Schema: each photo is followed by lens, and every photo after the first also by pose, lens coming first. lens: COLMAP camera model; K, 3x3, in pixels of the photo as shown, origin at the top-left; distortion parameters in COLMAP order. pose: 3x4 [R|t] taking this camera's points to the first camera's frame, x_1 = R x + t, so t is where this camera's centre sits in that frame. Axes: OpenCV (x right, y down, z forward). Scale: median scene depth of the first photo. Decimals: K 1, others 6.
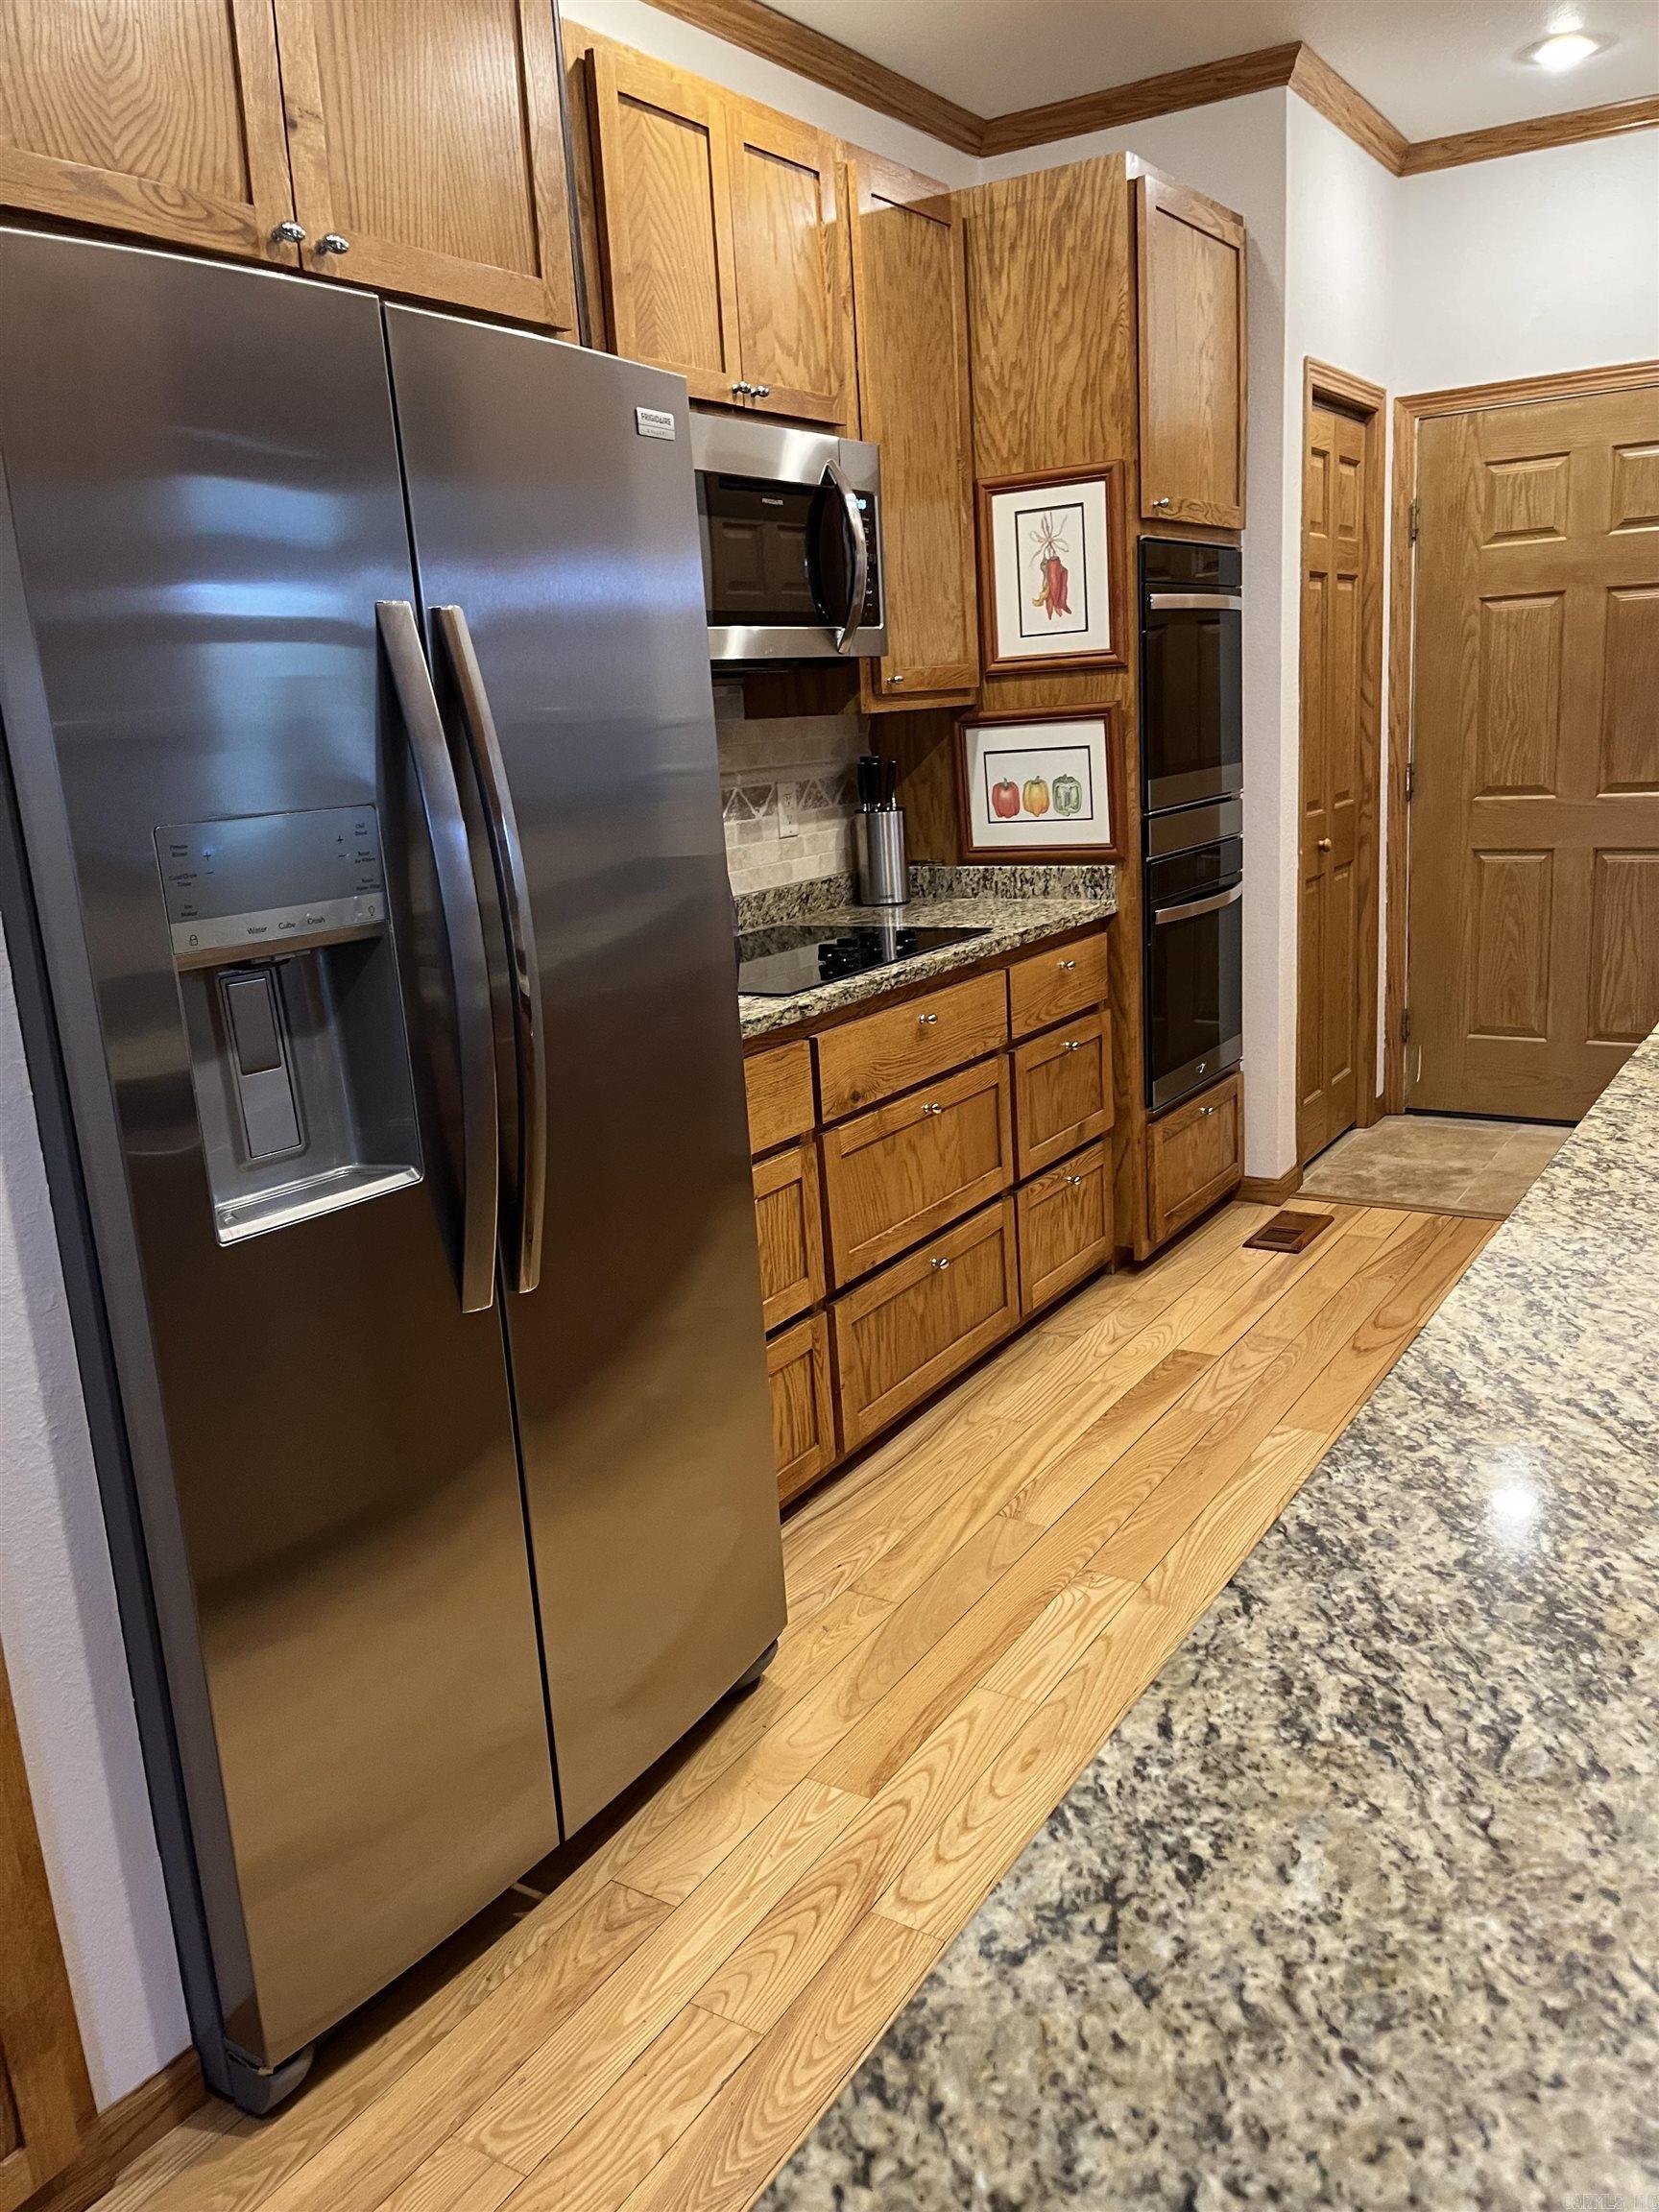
lens RADIAL K [[1663.2, 0, 829.5], [0, 1663.2, 1106.0], [0, 0, 1]] dist [0.041859, -0.054800]
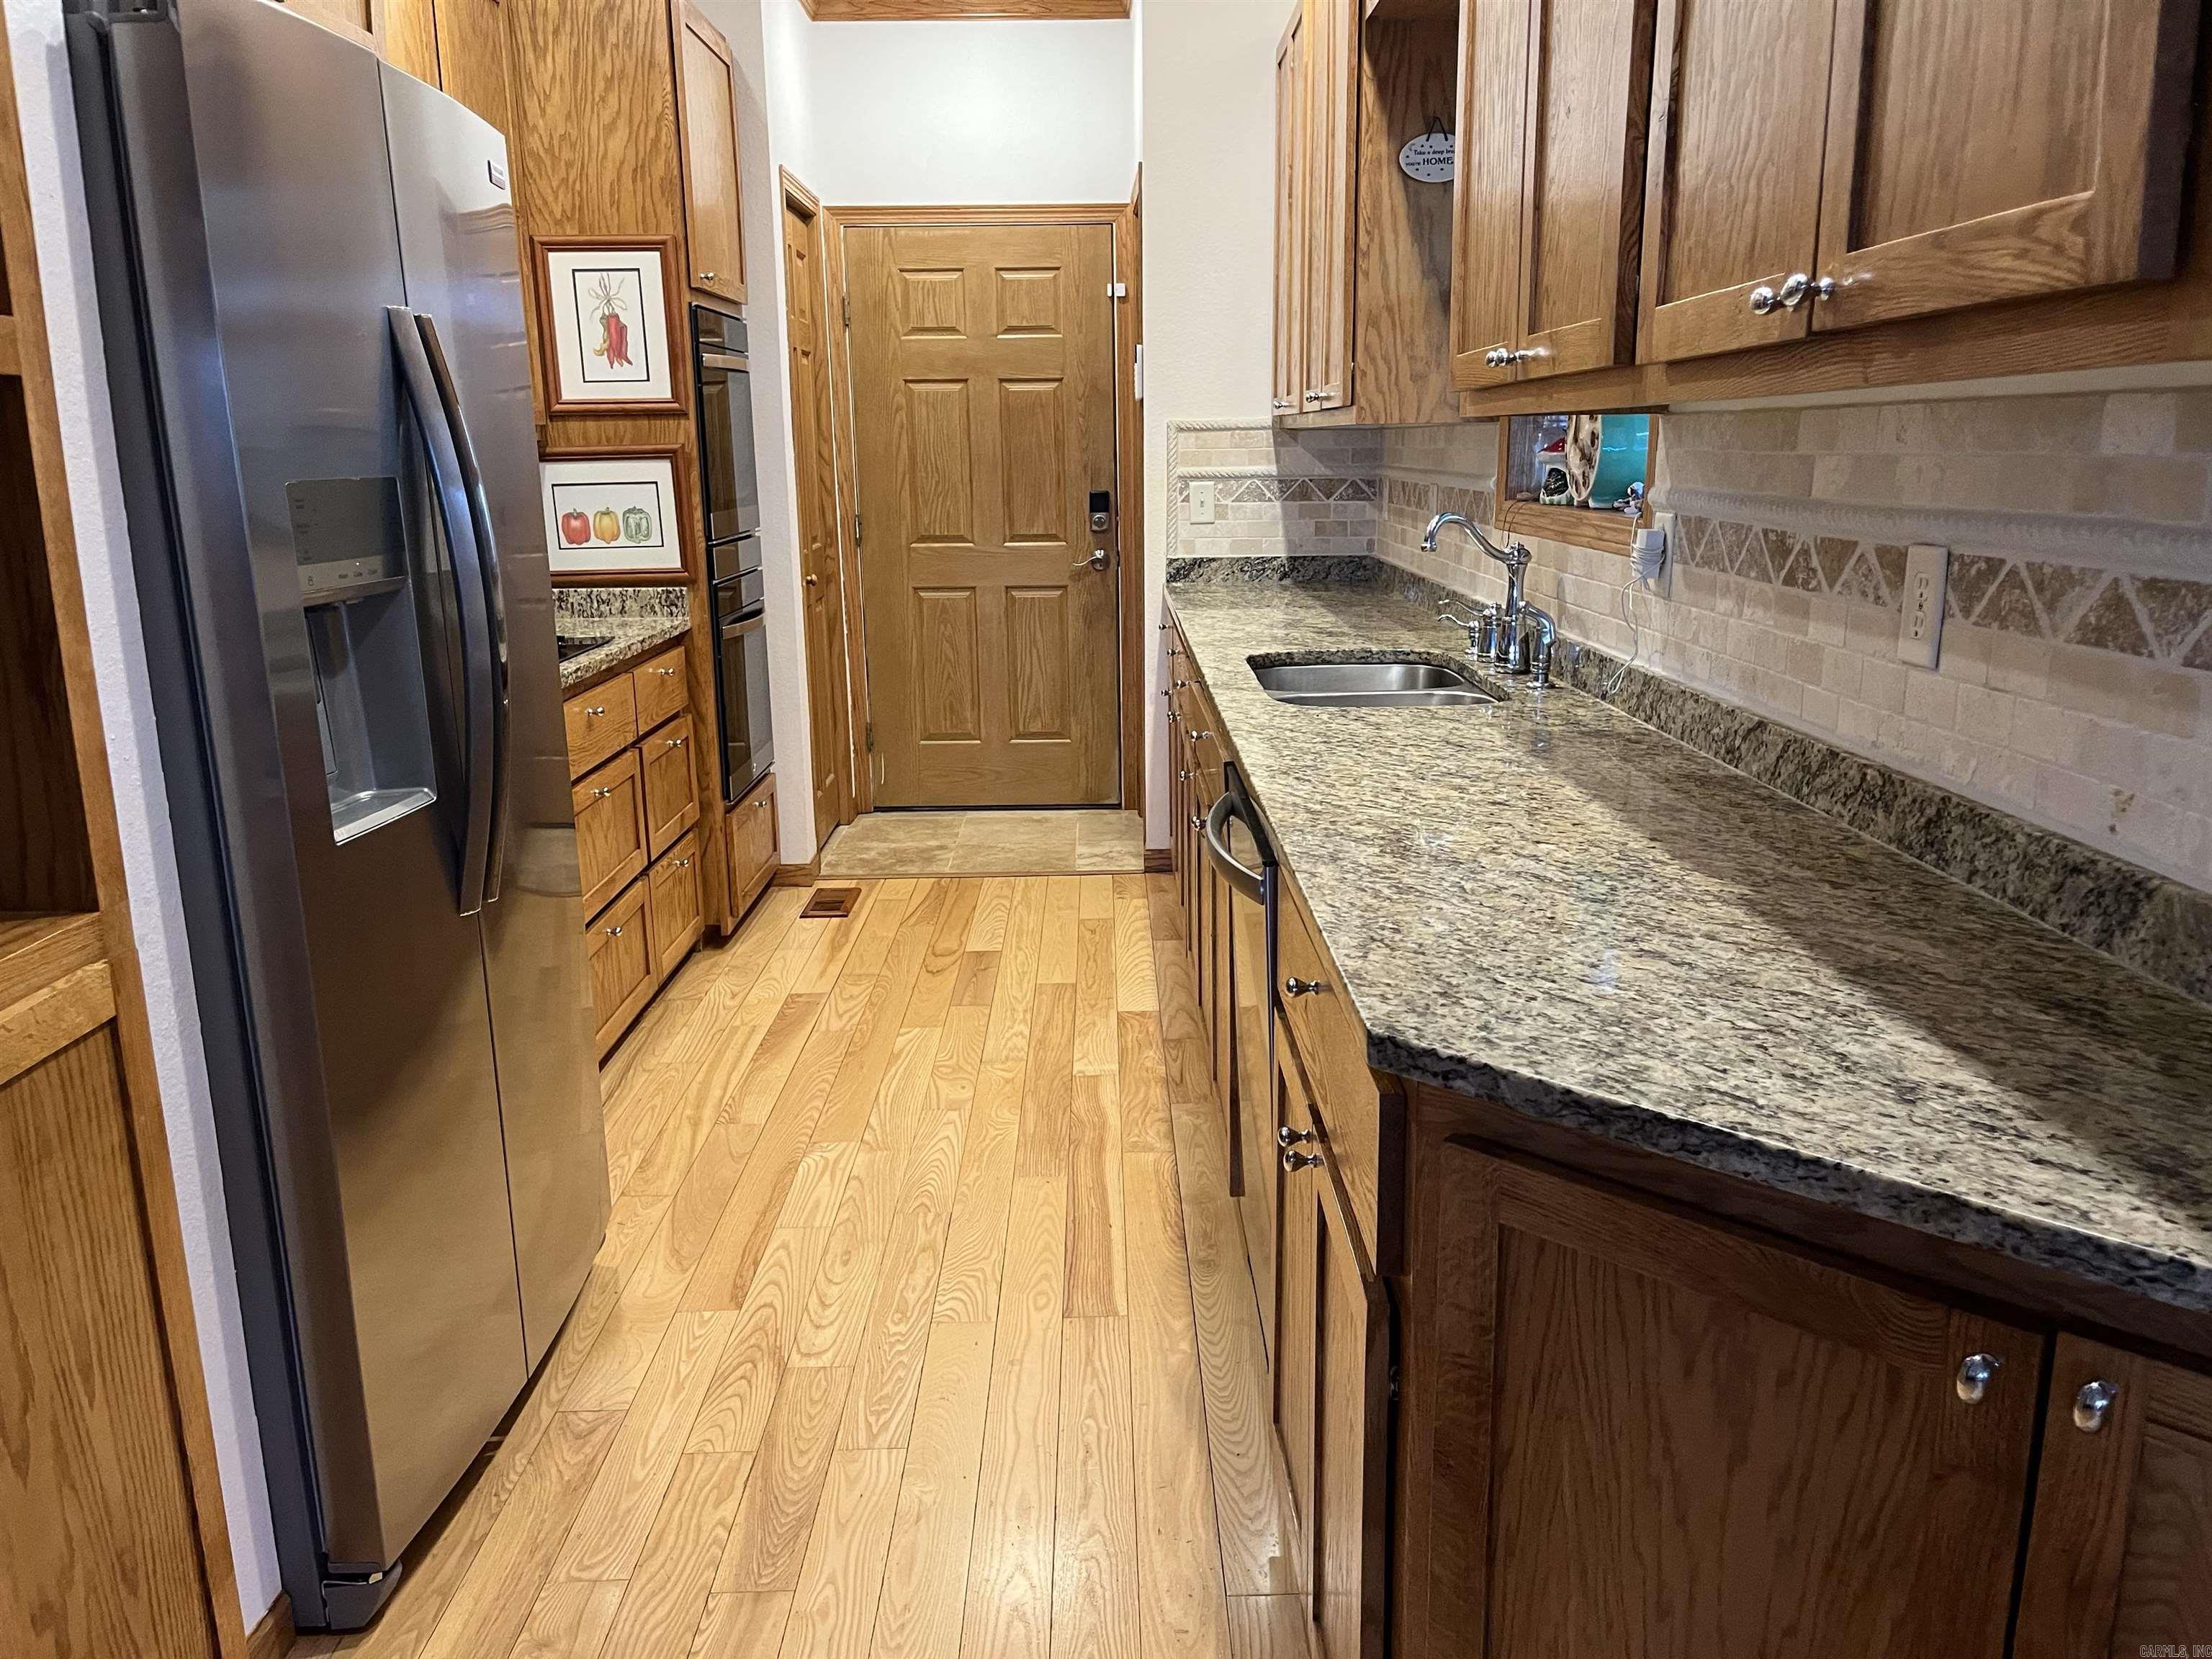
lens RADIAL K [[1663.2, 0, 1114.5], [0, 1663.2, 859.8], [0, 0, 1]] dist [0.041859, -0.054800]
pose [[0.834856, -0.083518, 0.544096, -0.221574], [0.089720, 0.995851, 0.015197, 0.050618], [-0.543108, 0.036129, 0.838885, -0.114057]]
